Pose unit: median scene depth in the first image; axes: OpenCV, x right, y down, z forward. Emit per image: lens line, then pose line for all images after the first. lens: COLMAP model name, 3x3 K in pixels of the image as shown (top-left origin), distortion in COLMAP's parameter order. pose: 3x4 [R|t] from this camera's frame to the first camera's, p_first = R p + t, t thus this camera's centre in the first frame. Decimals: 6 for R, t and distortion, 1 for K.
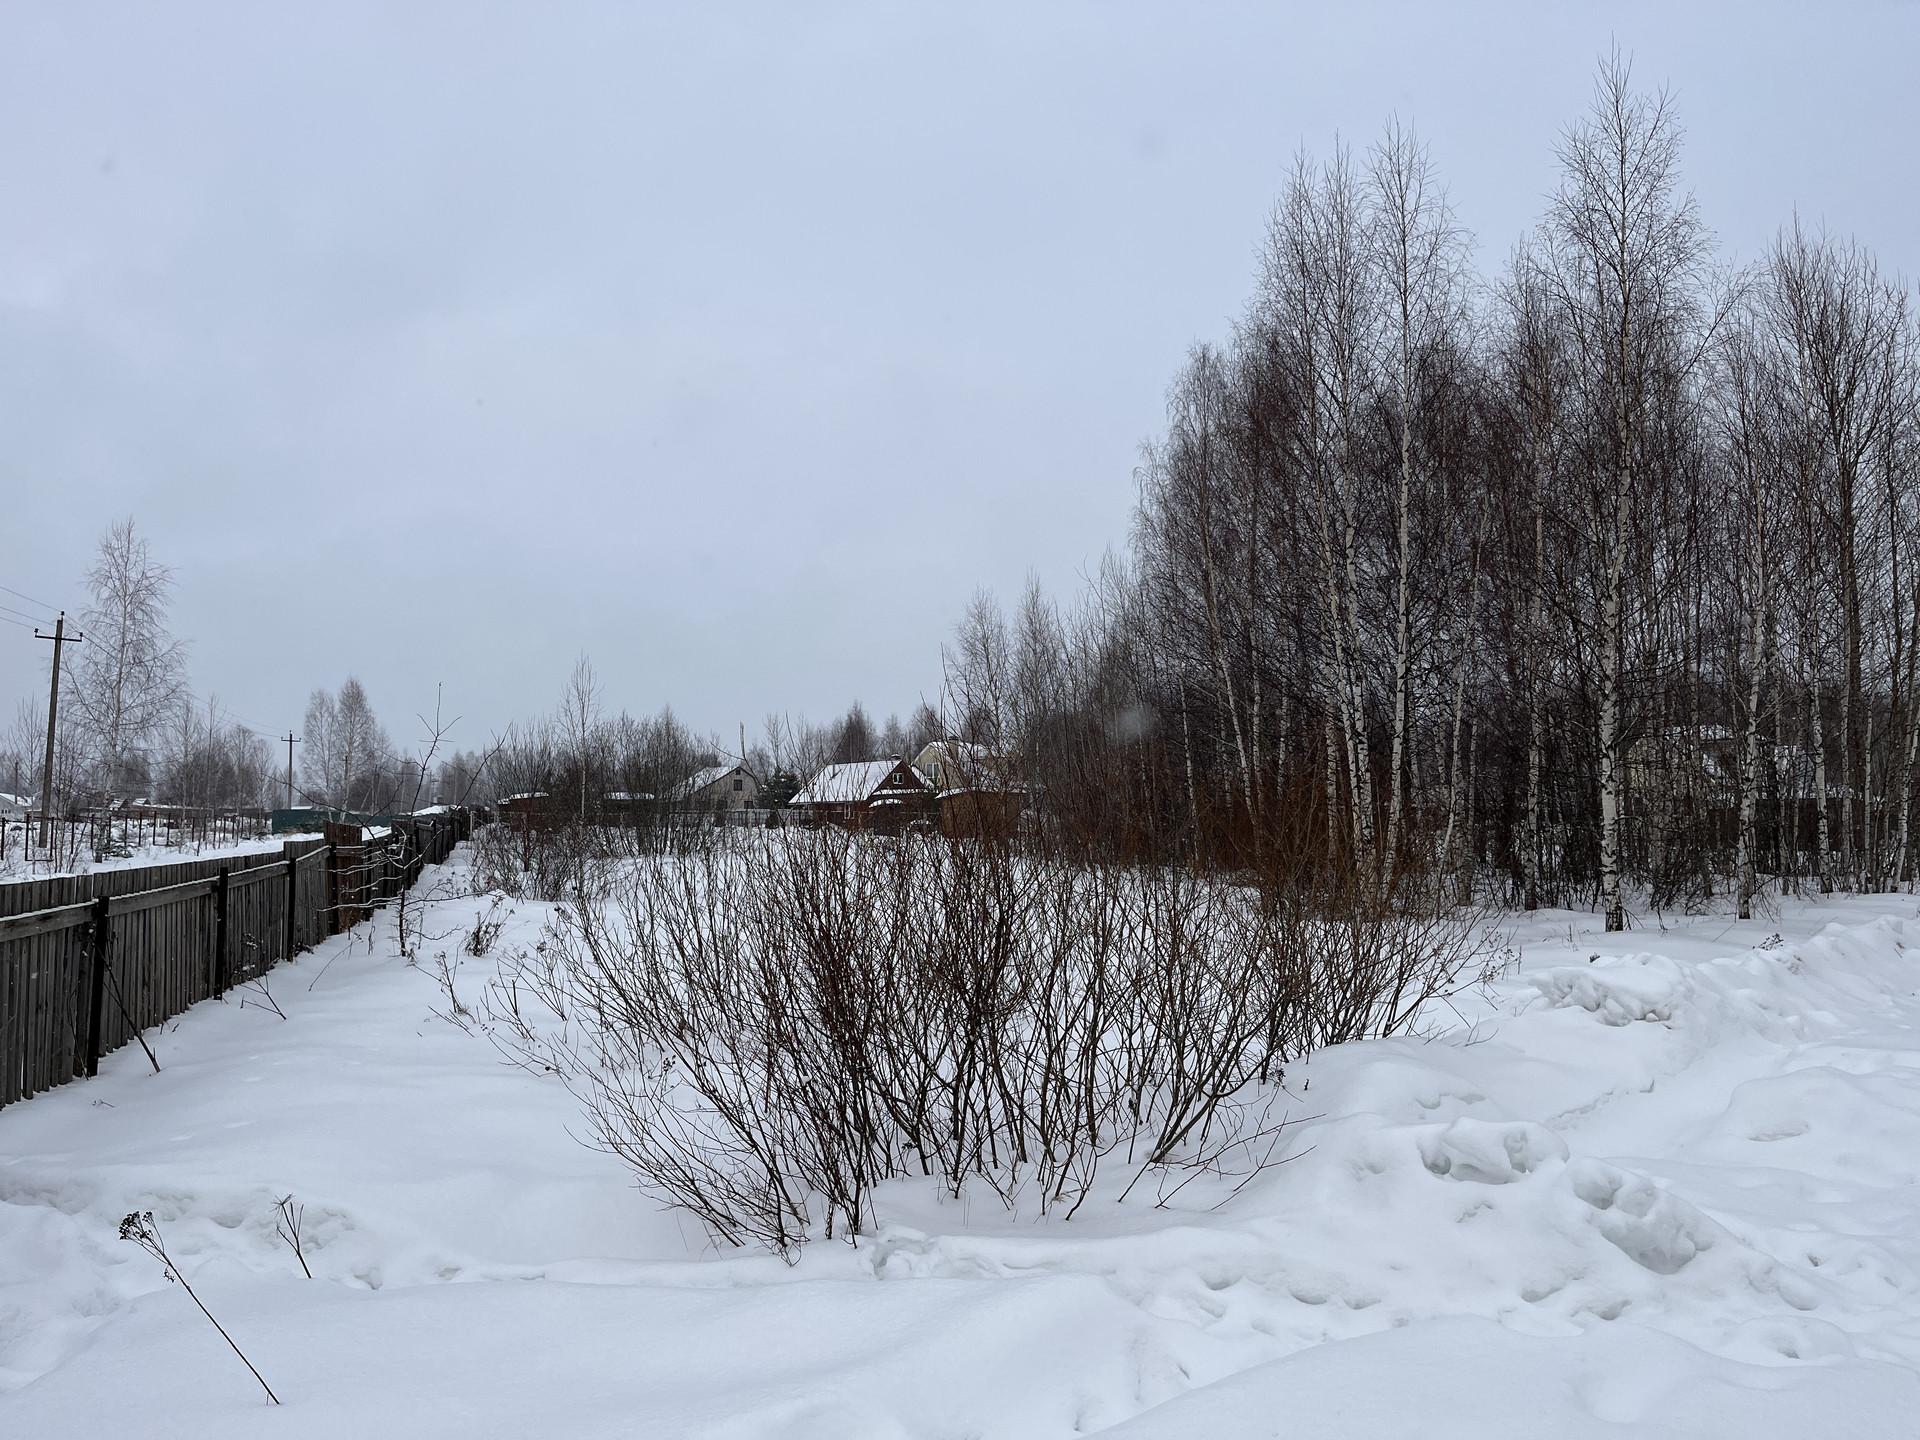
lens RADIAL K [[1442.7, 0, 963.4], [0, 1442.7, 726.6], [0, 0, 1]] dist [0.070805, -0.096213]
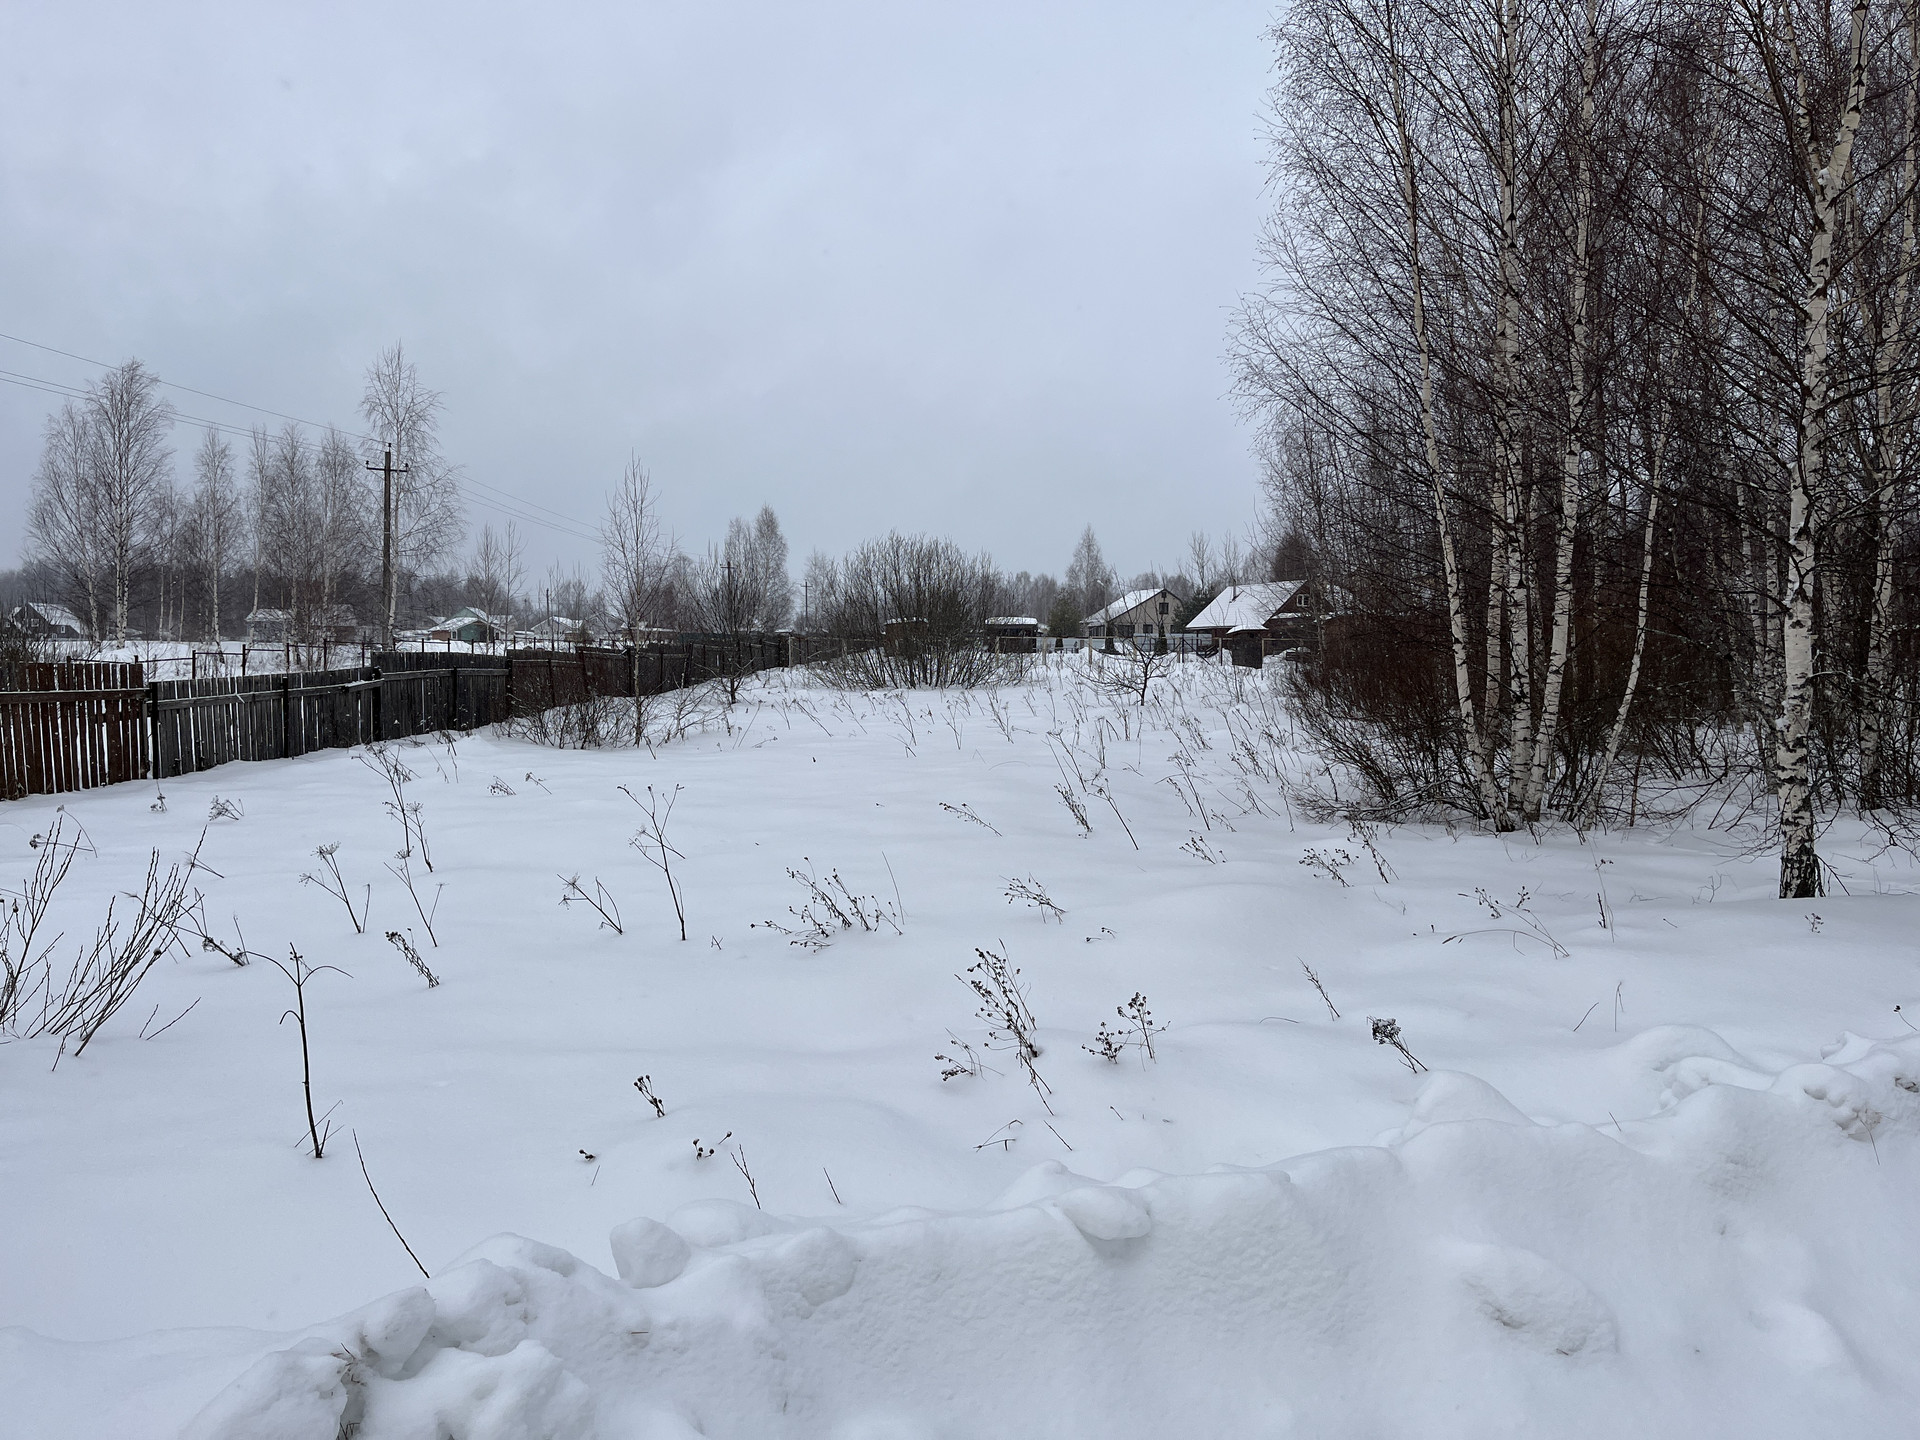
lens RADIAL K [[1442.7, 0, 967.9], [0, 1442.7, 713.2], [0, 0, 1]] dist [0.070805, -0.096213]
pose [[0.943861, 0.019606, -0.329760, 0.279114], [0.017829, 0.993759, 0.110114, 0.012450], [0.329860, -0.109811, 0.937621, 0.351610]]
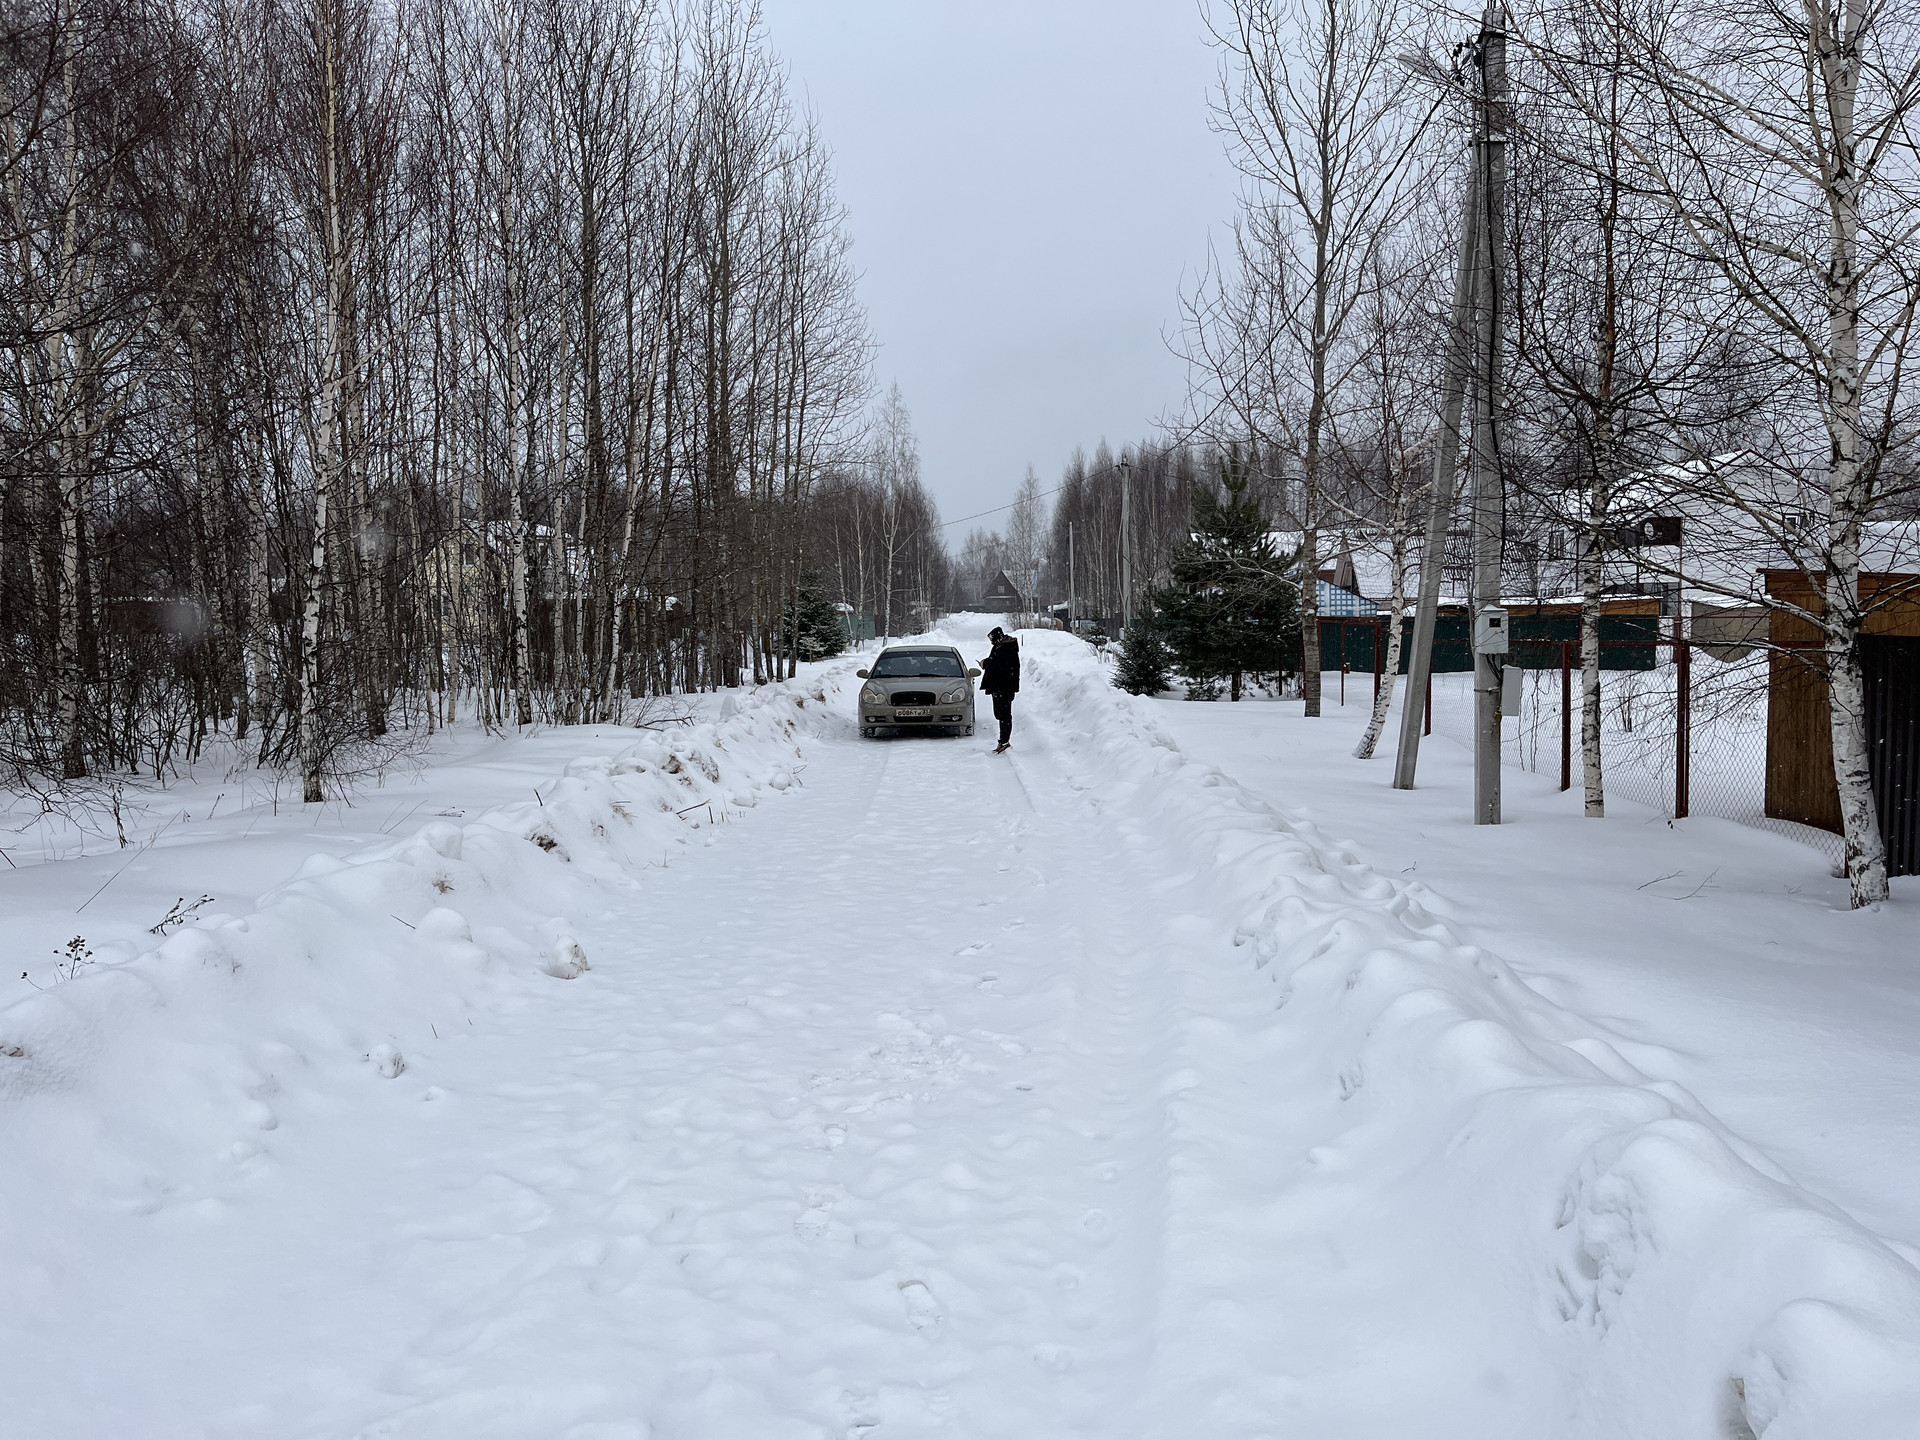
lens RADIAL K [[1442.7, 0, 964.8], [0, 1442.7, 734.7], [0, 0, 1]] dist [0.070805, -0.096213]
pose [[0.737545, -0.052624, 0.673244, 0.302643], [-0.045233, 0.990870, 0.127004, 0.014065], [-0.673781, -0.124124, 0.728431, 0.349798]]
